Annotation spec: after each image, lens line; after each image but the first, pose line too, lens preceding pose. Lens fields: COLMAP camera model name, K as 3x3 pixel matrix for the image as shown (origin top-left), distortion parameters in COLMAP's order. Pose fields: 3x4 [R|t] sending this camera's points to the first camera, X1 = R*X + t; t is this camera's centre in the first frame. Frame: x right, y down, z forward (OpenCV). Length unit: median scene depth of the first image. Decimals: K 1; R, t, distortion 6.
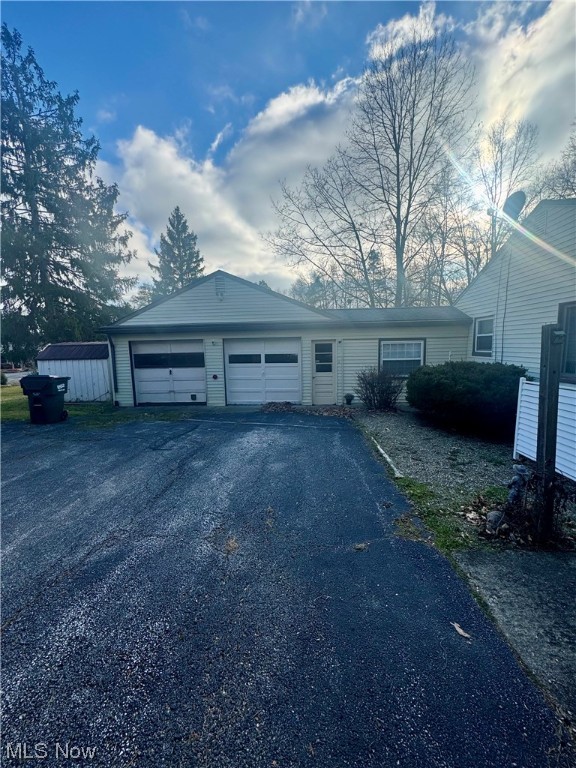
lens RADIAL K [[304.2, 0, 286.8], [0, 304.2, 383.3], [0, 0, 1]] dist [0.000550, 0.000068]
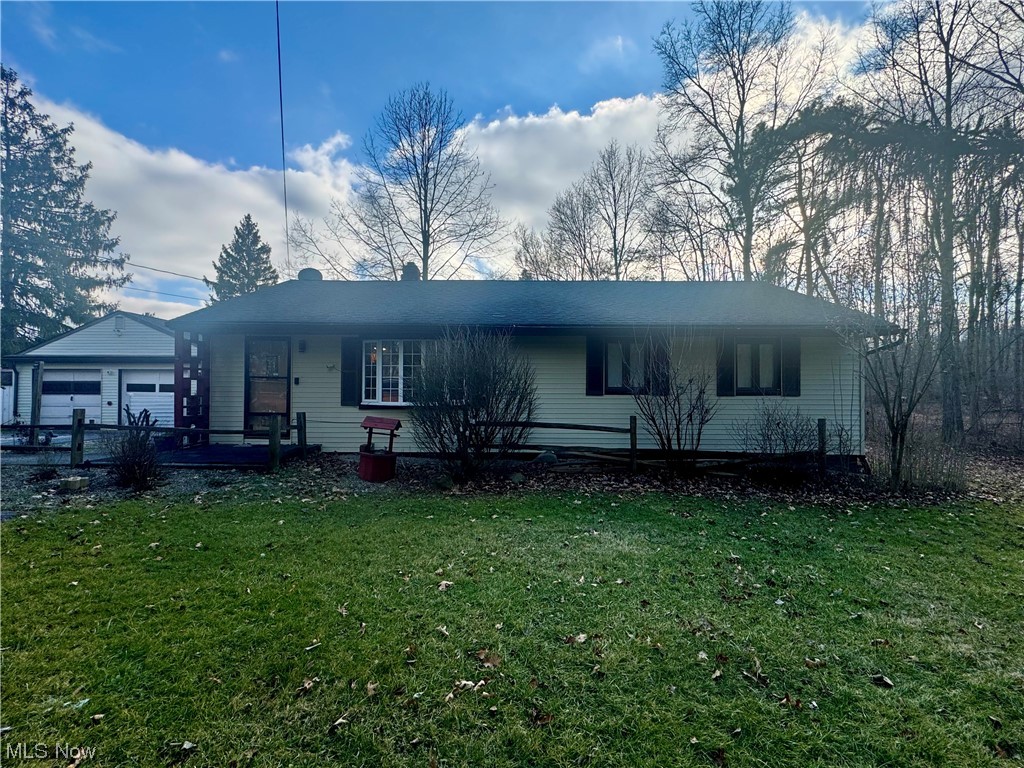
lens RADIAL K [[445.1, 0, 512.5], [0, 445.1, 383.5], [0, 0, 1]] dist [0.000224, 0.000186]
pose [[0.997615, 0.025979, 0.063942, 1.058433], [-0.017167, 0.990738, -0.134701, 0.095193], [-0.066849, 0.133282, 0.988821, -0.666454]]
